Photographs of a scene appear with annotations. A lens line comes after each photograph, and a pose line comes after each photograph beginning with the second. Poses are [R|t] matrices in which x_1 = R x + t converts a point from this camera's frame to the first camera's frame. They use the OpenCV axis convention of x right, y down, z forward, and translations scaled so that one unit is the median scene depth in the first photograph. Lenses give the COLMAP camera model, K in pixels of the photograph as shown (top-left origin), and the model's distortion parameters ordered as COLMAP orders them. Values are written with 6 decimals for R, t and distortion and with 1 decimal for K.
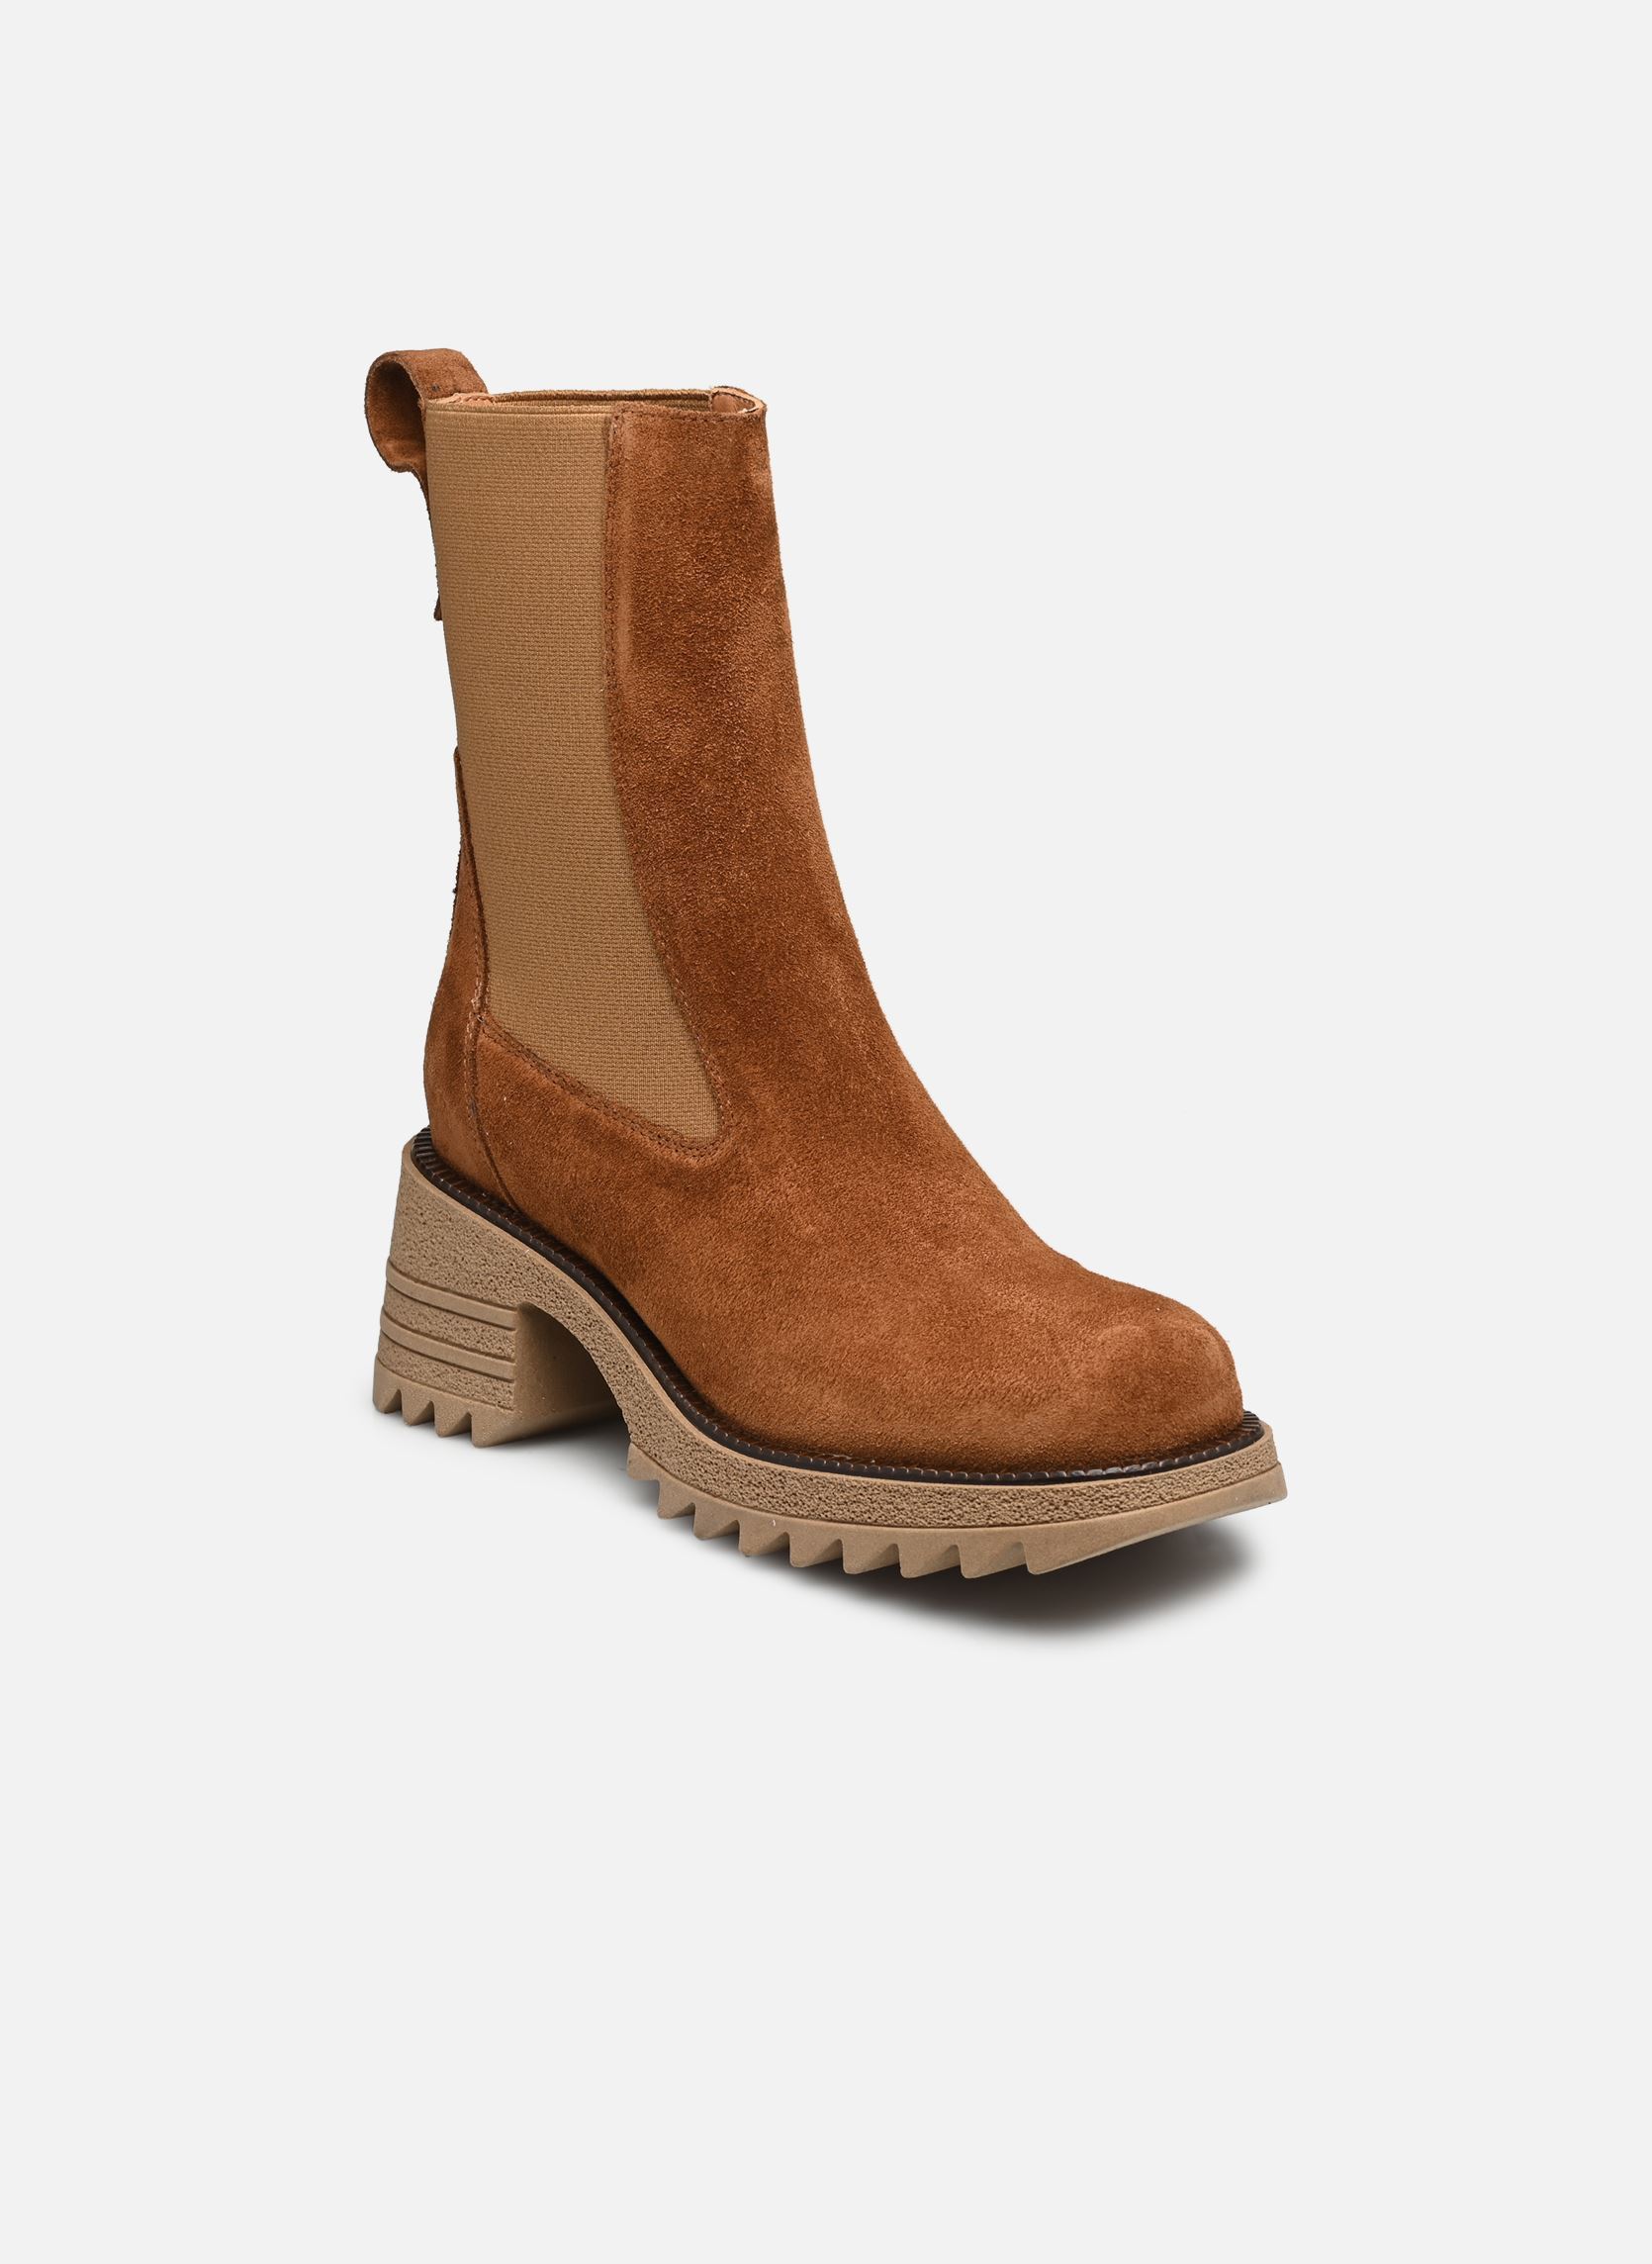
lens RADIAL K [[7288.1, 0, 826.0], [0, 7288.1, 1131.9], [0, 0, 1]] dist [-0.192217, 0.000000]
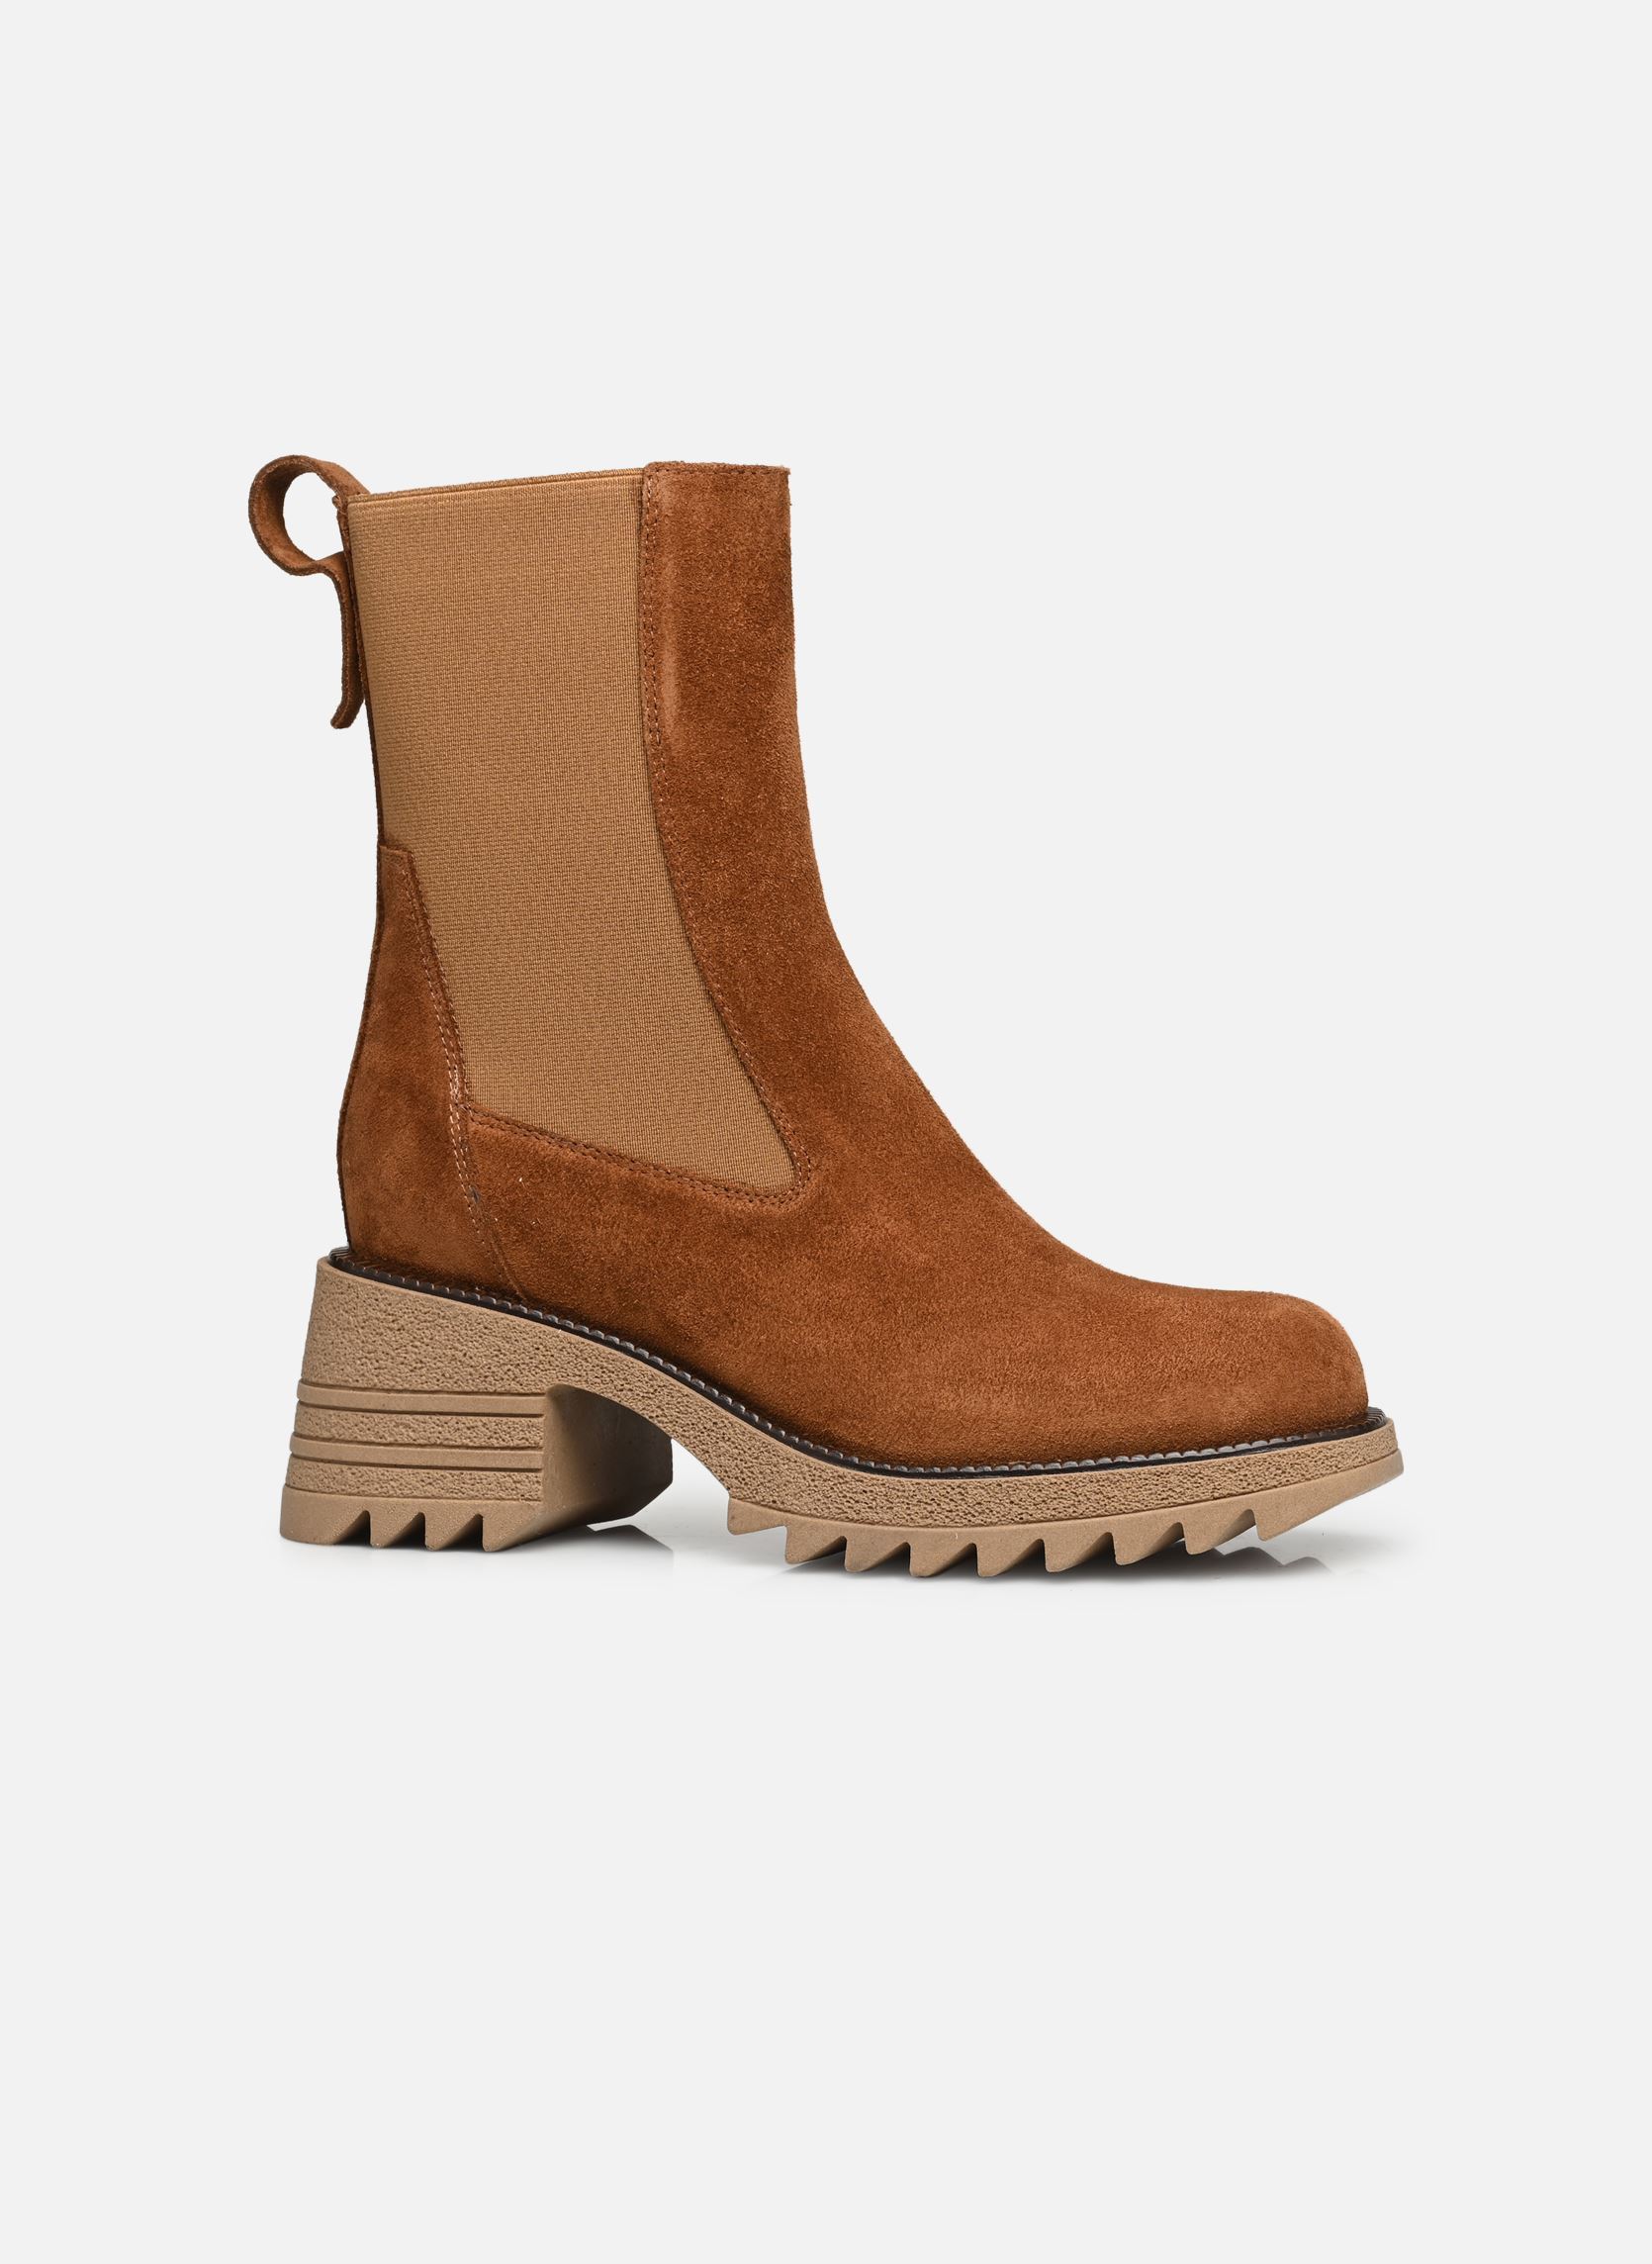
lens RADIAL K [[7288.1, 0, 825.9], [0, 7288.1, 1131.3], [0, 0, 1]] dist [-0.192217, 0.000000]
pose [[0.838989, -0.011568, 0.544026, -0.556219], [0.118713, 0.979583, -0.162248, 0.156806], [-0.531041, 0.200707, 0.823232, 0.173918]]
